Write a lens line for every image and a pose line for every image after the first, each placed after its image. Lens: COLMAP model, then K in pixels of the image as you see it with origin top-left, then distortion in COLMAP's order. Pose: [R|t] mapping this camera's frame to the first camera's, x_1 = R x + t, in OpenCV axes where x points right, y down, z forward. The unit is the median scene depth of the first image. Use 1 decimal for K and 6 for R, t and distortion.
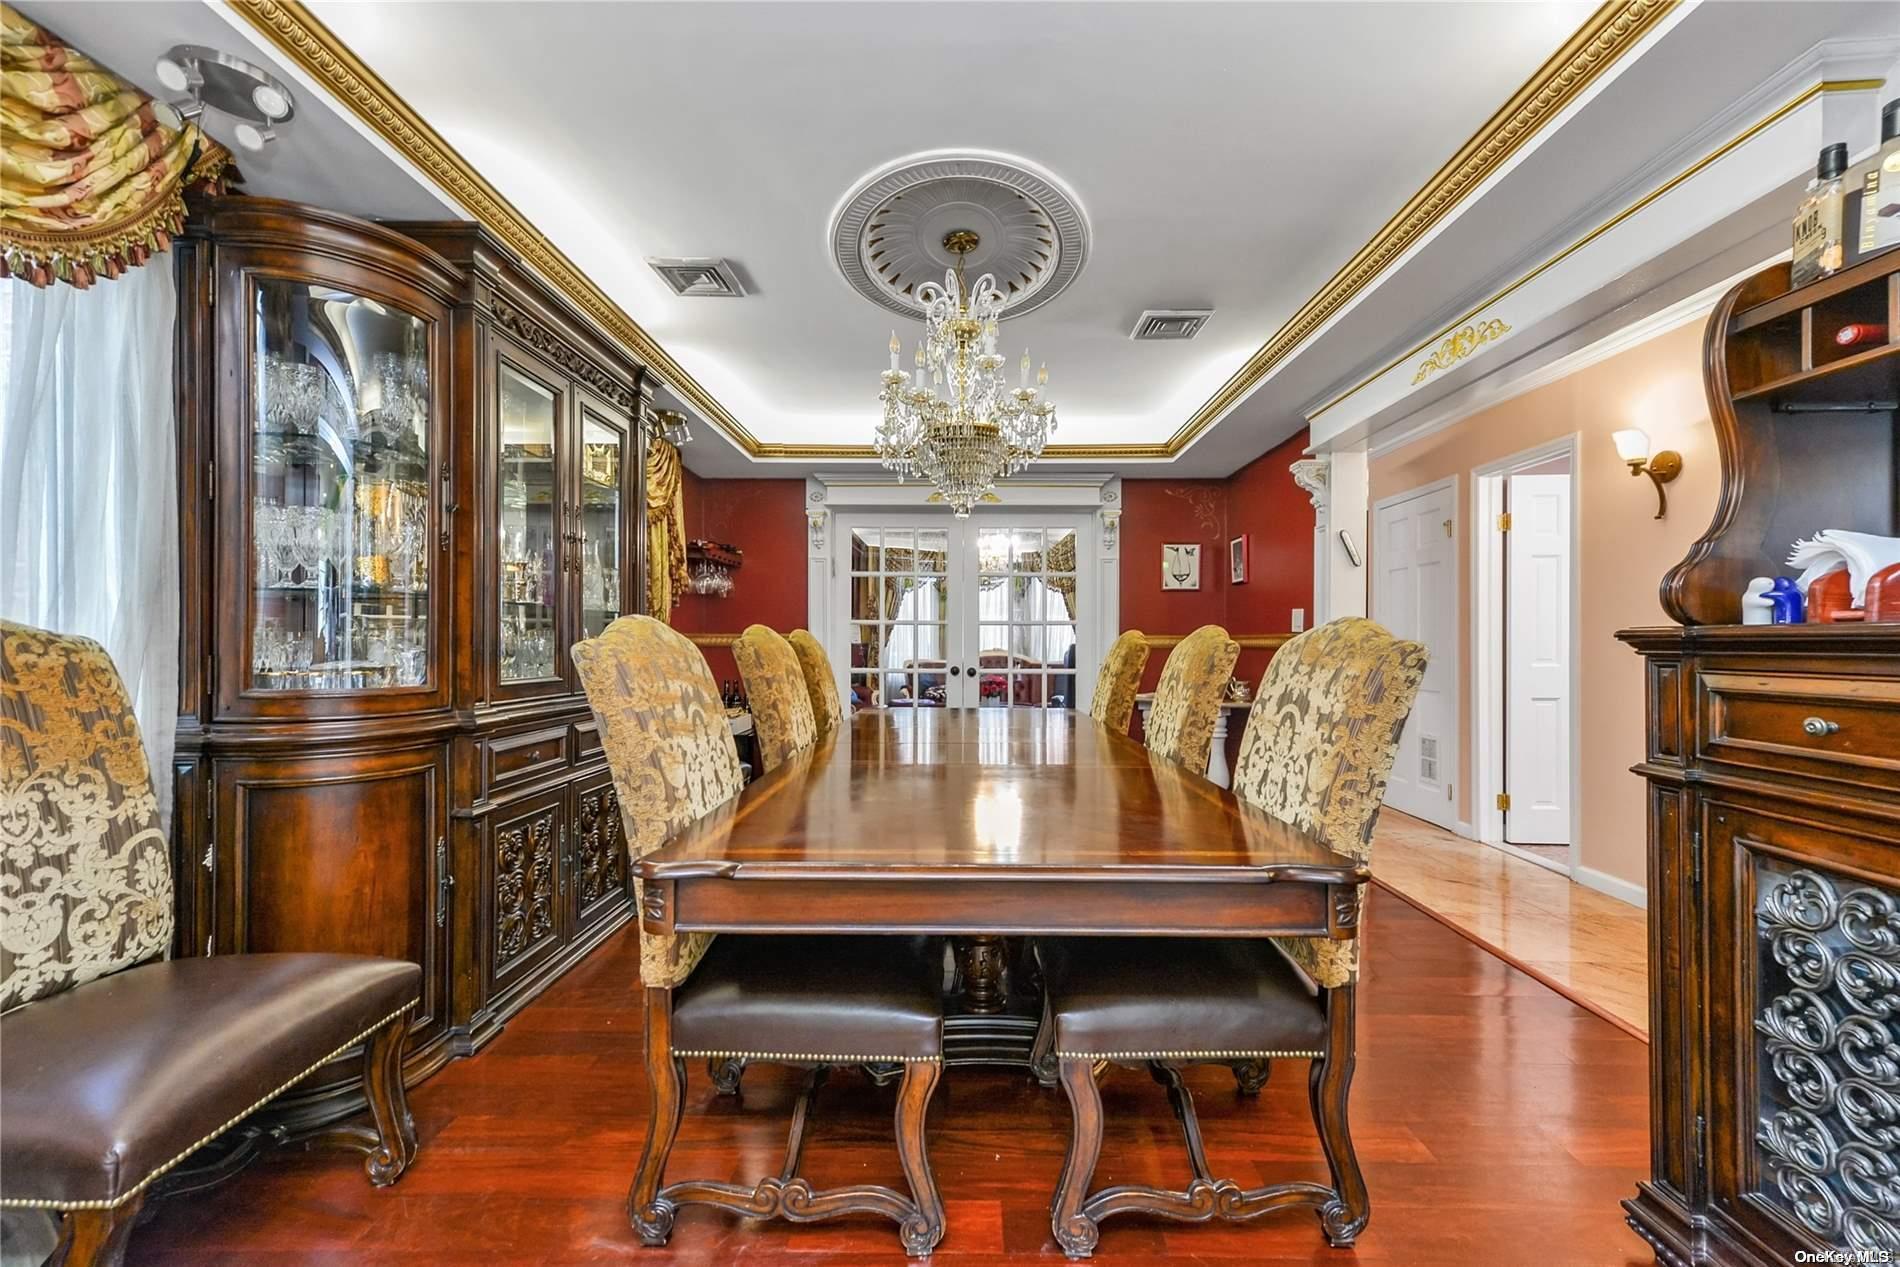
lens RADIAL K [[754.4, 0, 954.2], [0, 754.4, 635.9], [0, 0, 1]] dist [0.000171, -0.000006]
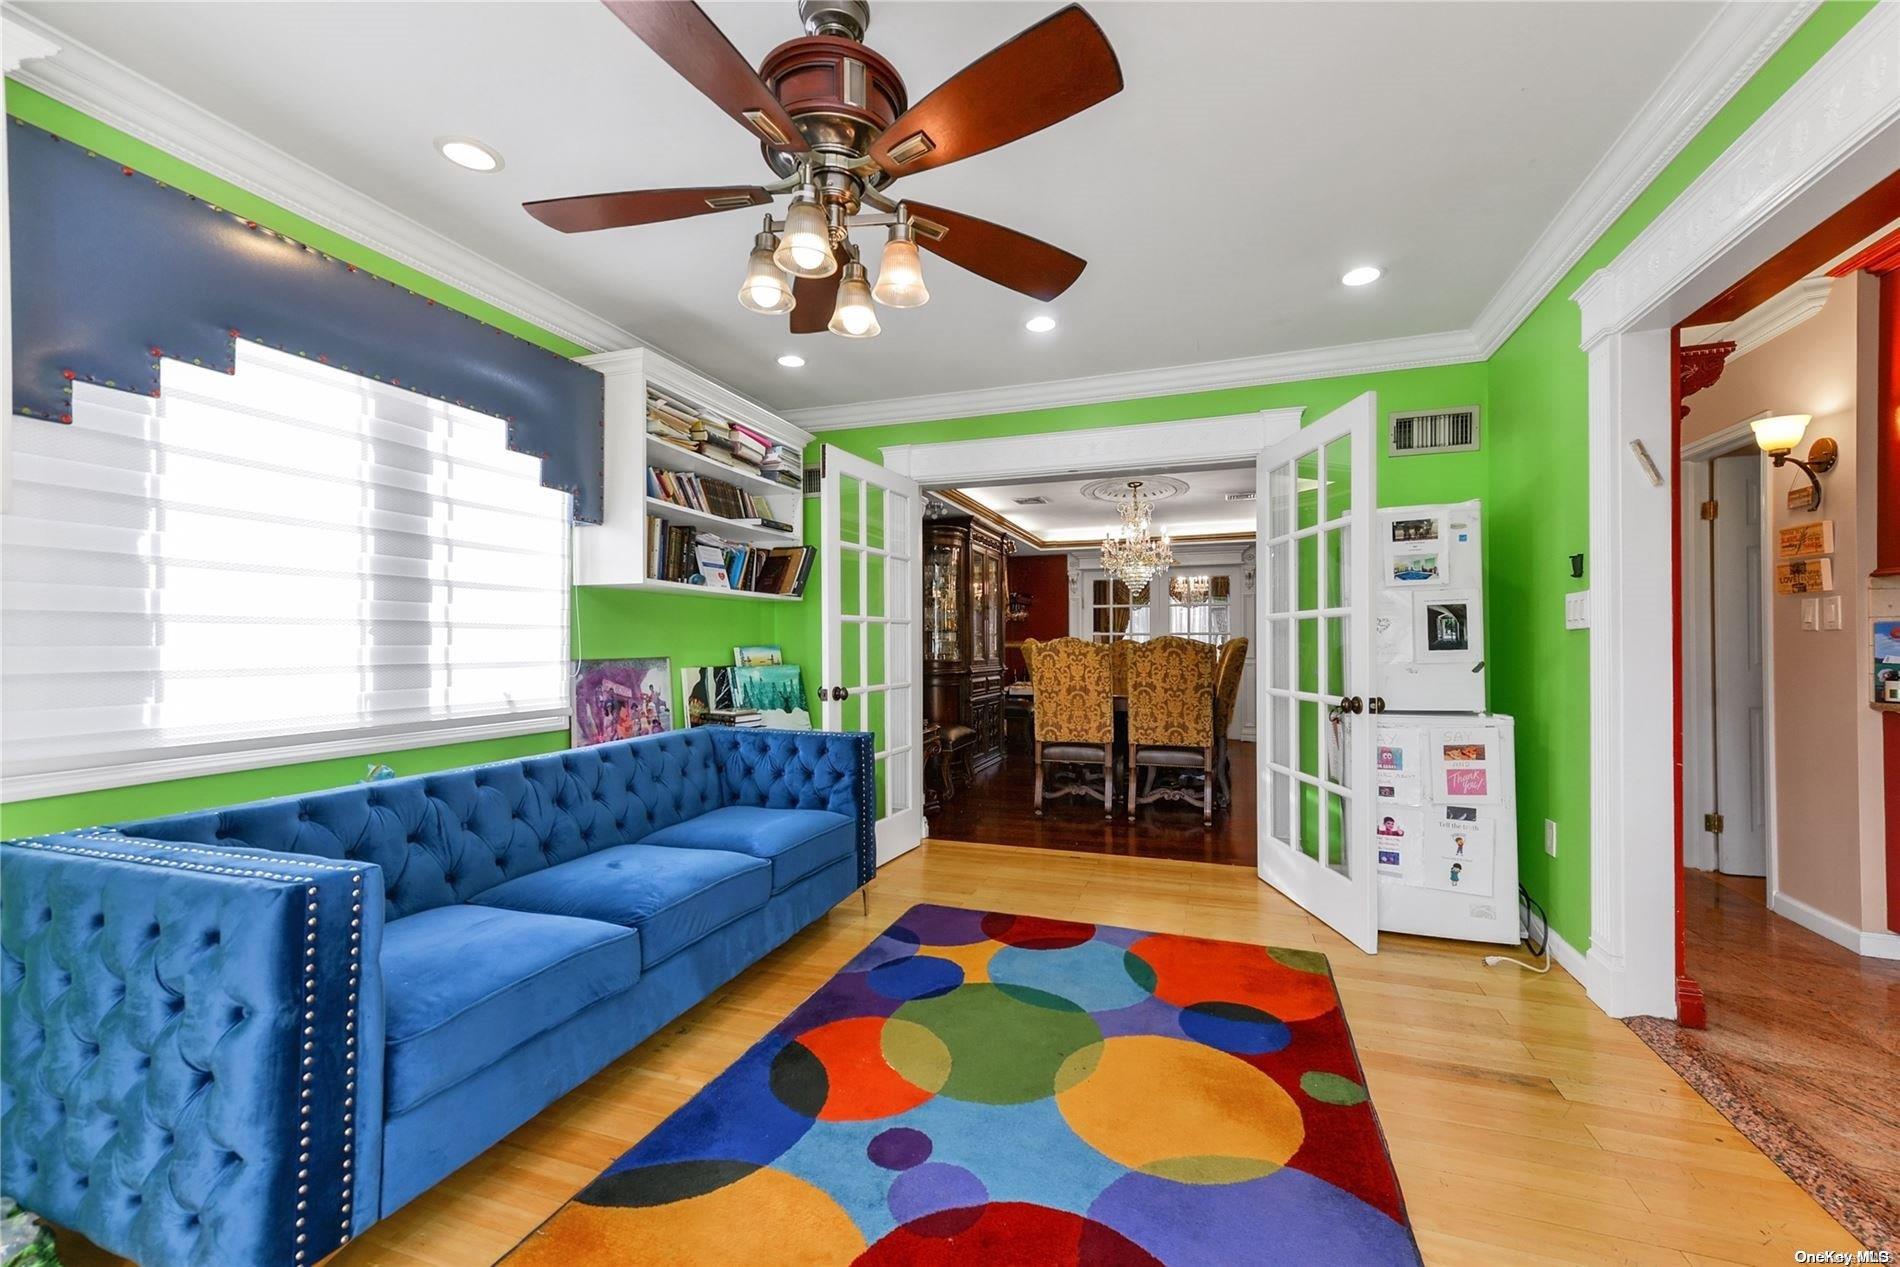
lens RADIAL K [[754.4, 0, 956.9], [0, 754.4, 635.7], [0, 0, 1]] dist [0.000171, -0.000006]
pose [[0.948003, 0.000637, -0.318260, 0.127497], [-0.001505, 0.999996, -0.002481, -0.011714], [0.318257, 0.002831, 0.948000, -0.804574]]
